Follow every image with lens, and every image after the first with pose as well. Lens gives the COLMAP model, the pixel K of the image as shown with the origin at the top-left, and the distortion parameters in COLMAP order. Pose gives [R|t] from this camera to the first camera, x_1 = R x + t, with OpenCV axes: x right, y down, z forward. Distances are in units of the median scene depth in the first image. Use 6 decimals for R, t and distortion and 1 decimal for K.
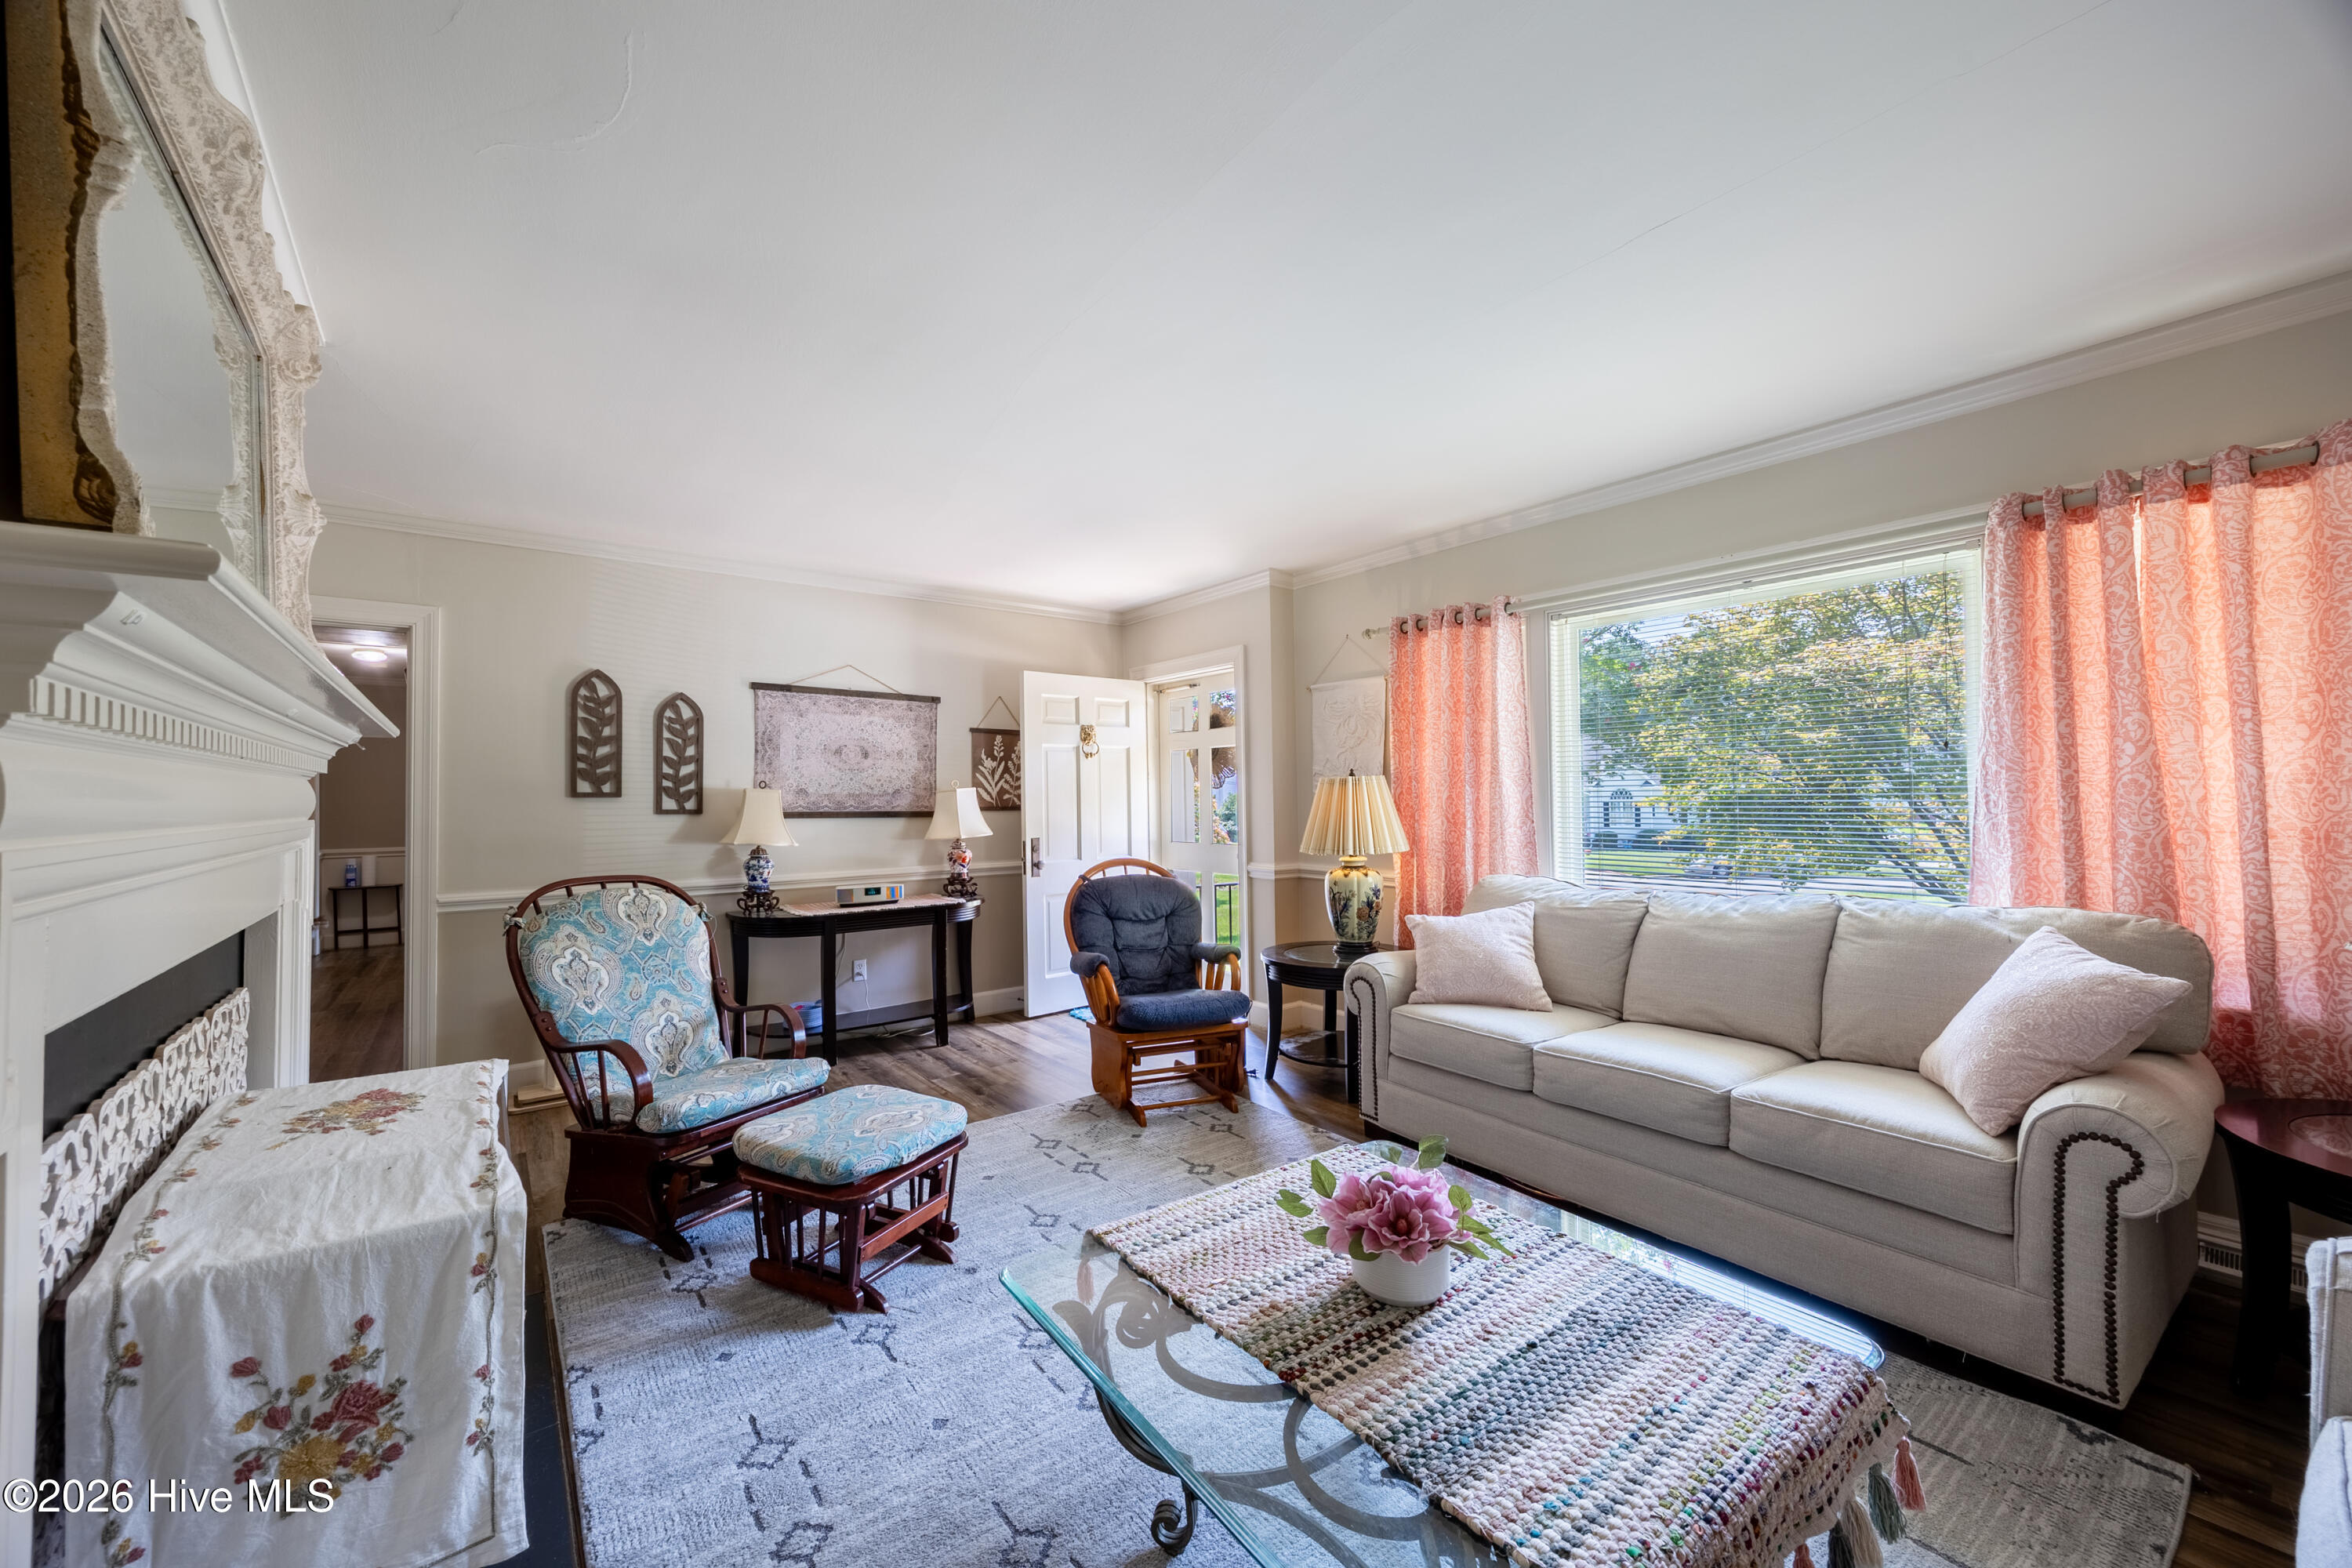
lens RADIAL K [[905.4, 0, 1130.9], [0, 905.4, 780.2], [0, 0, 1]] dist [-0.002493, -0.000061]
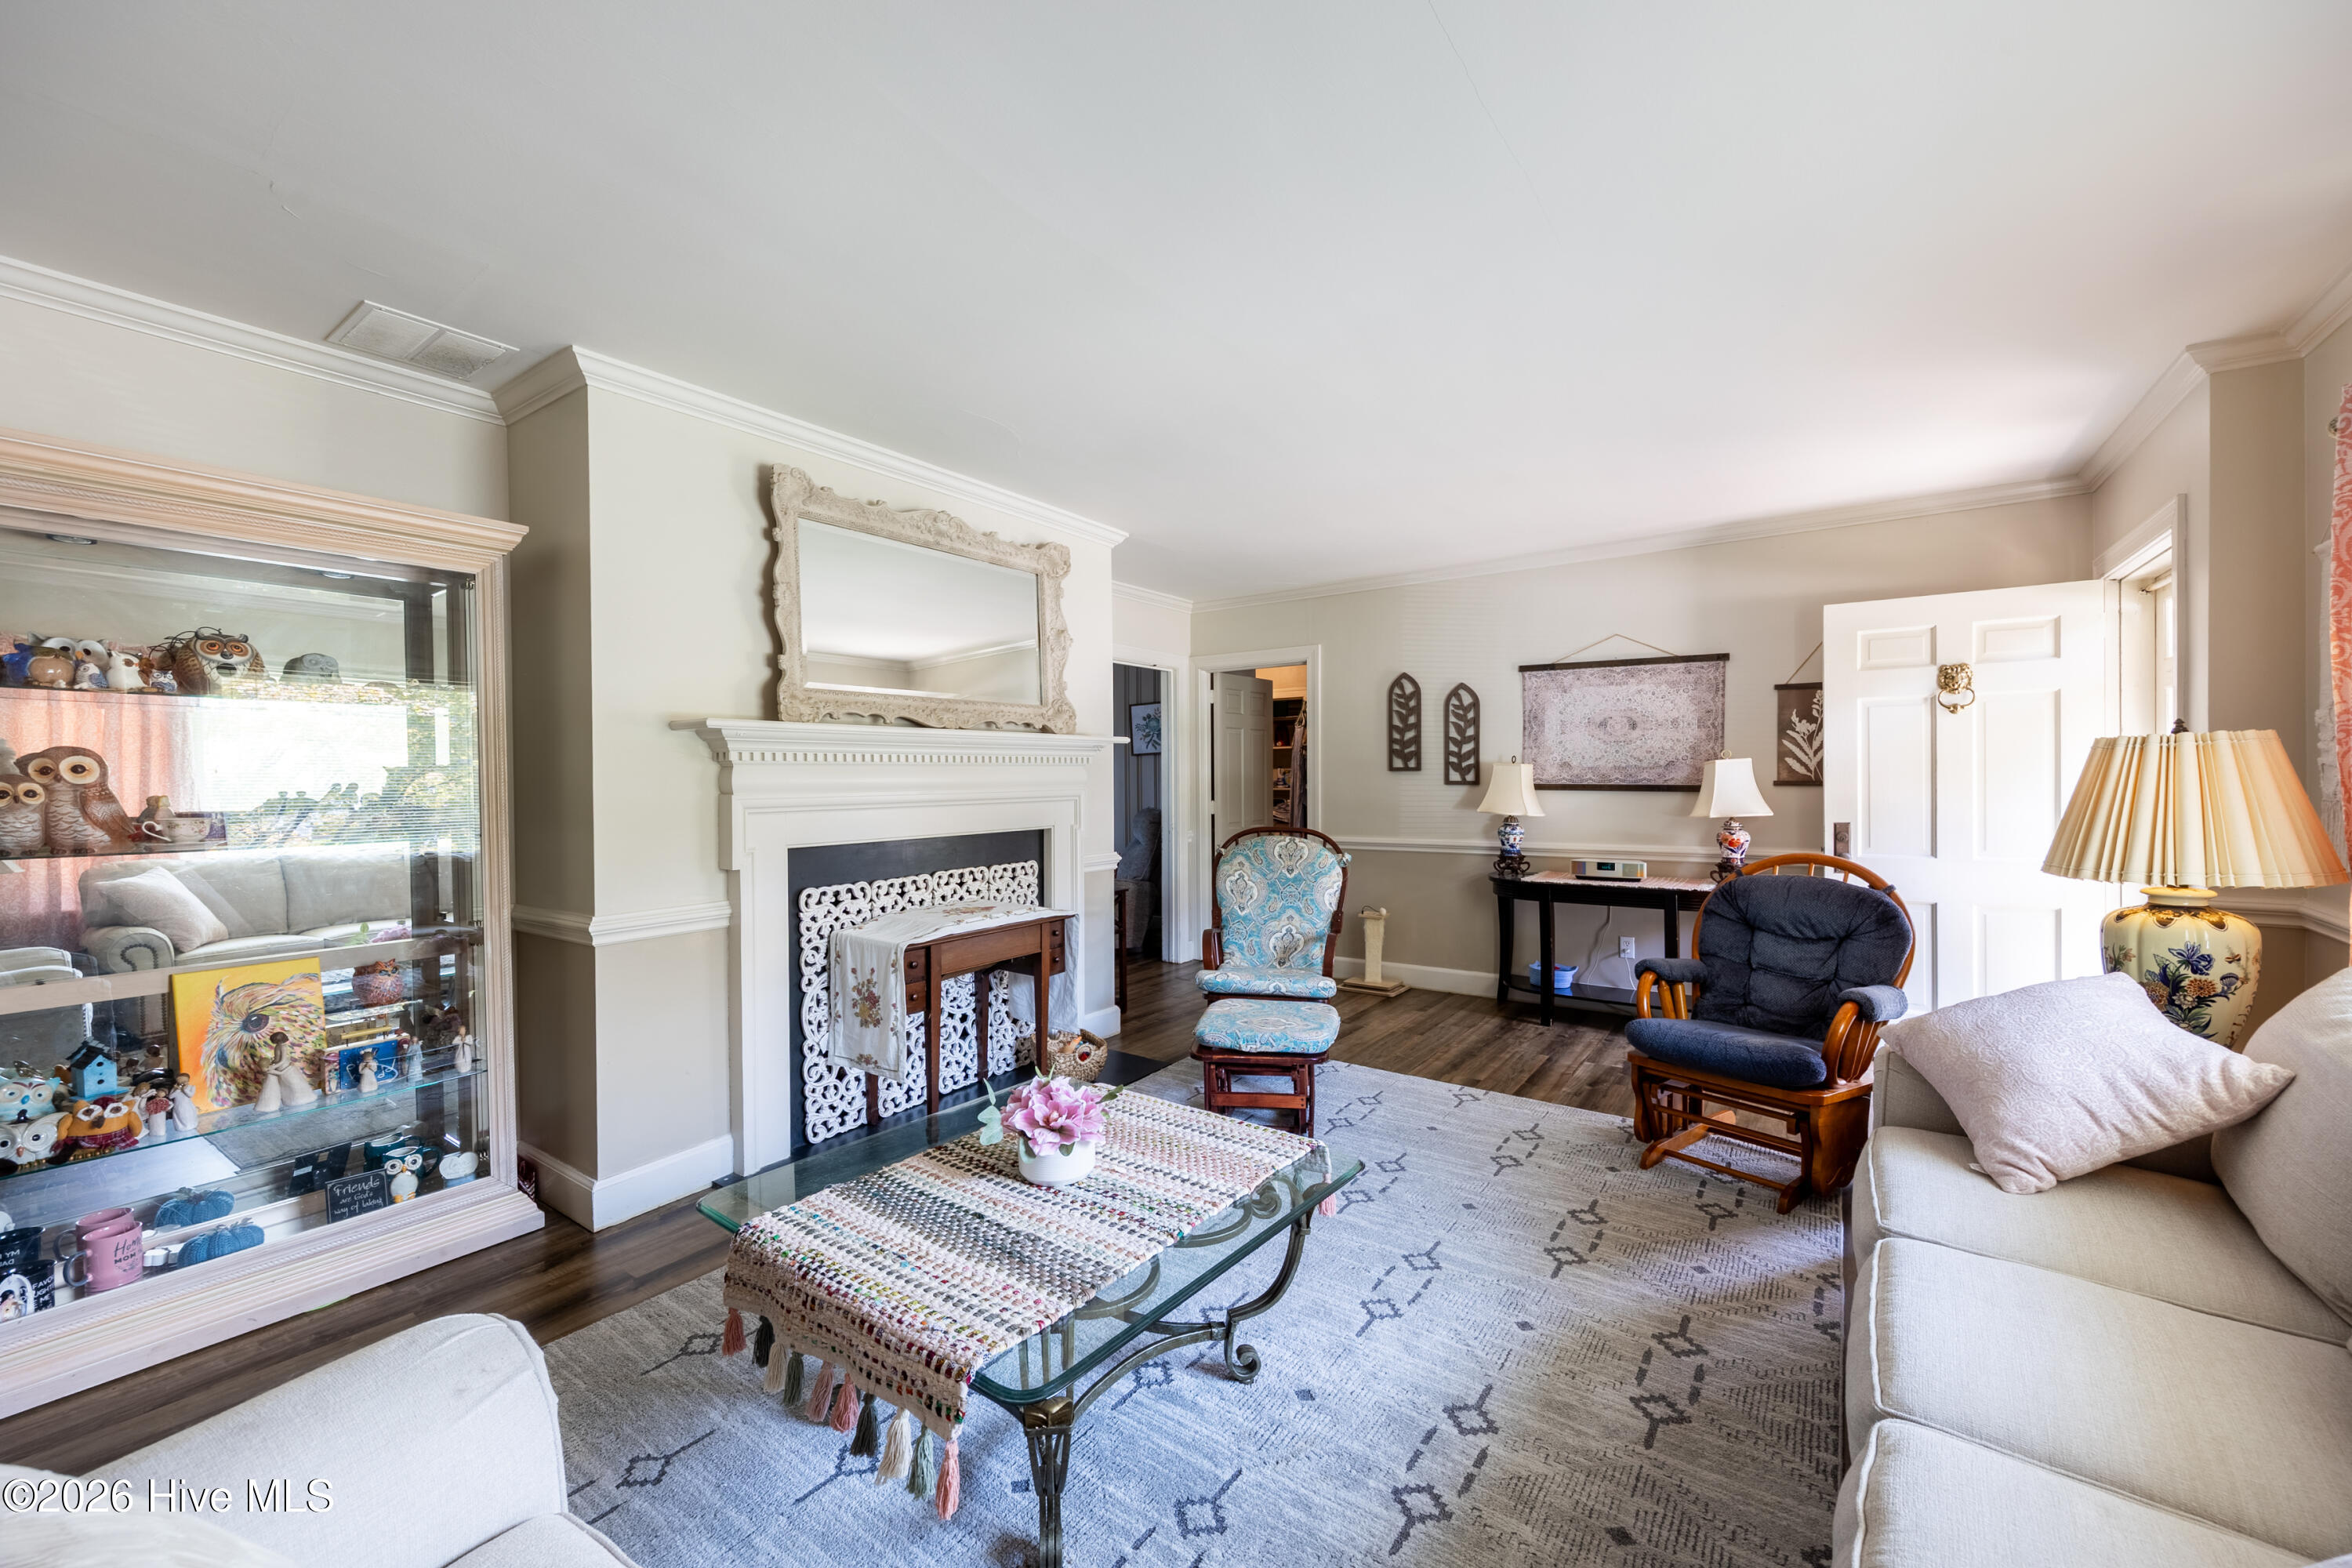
lens RADIAL K [[905.4, 0, 1171.0], [0, 905.4, 790.4], [0, 0, 1]] dist [-0.002493, -0.000061]
pose [[0.301355, 0.021969, -0.953259, 0.522642], [0.026300, 0.999163, 0.031342, -0.002667], [0.953149, -0.034515, 0.300525, 0.269929]]
